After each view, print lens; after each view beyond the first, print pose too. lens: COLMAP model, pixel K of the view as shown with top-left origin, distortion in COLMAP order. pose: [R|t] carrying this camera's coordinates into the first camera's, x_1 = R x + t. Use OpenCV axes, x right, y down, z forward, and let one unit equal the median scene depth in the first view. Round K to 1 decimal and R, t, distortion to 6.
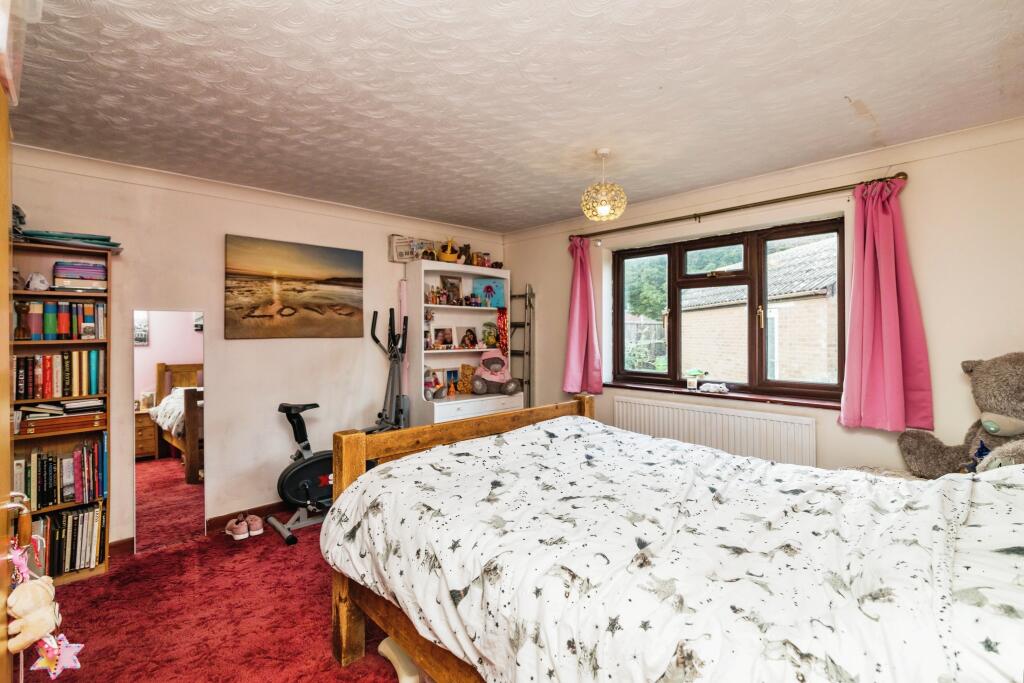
lens RADIAL K [[466.7, 0, 511.3], [0, 466.7, 337.7], [0, 0, 1]] dist [0.003993, 0.000176]
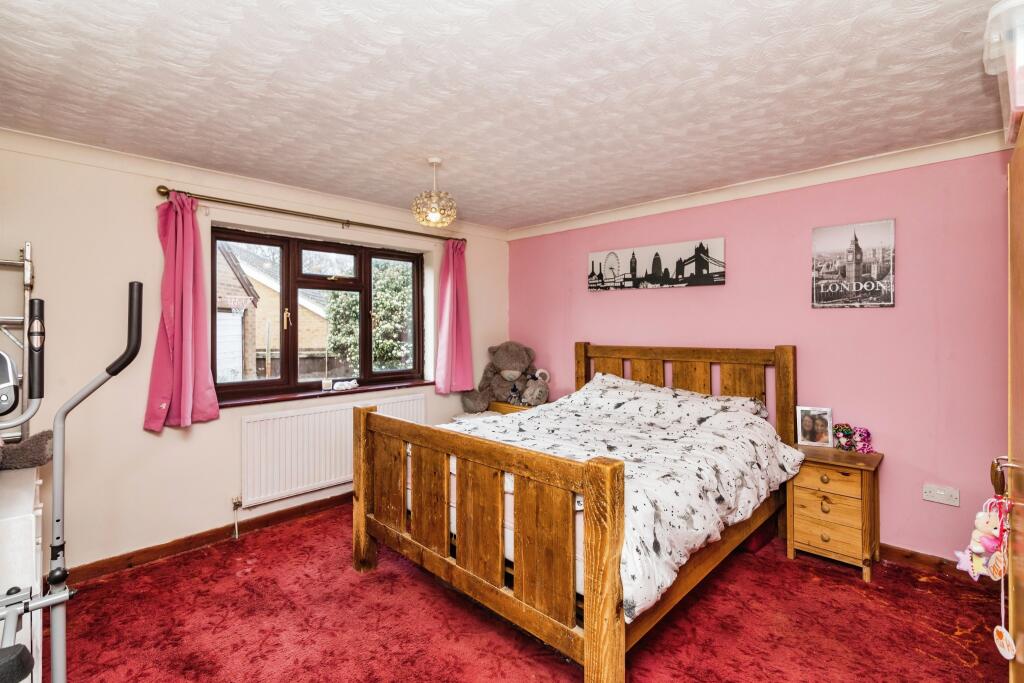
lens RADIAL K [[466.7, 0, 511.0], [0, 466.7, 341.1], [0, 0, 1]] dist [0.003993, 0.000176]
pose [[-0.014261, -0.028864, 0.999482, -0.650301], [0.018819, 0.999398, 0.029130, -0.018485], [-0.999721, 0.019225, -0.013709, 0.641368]]
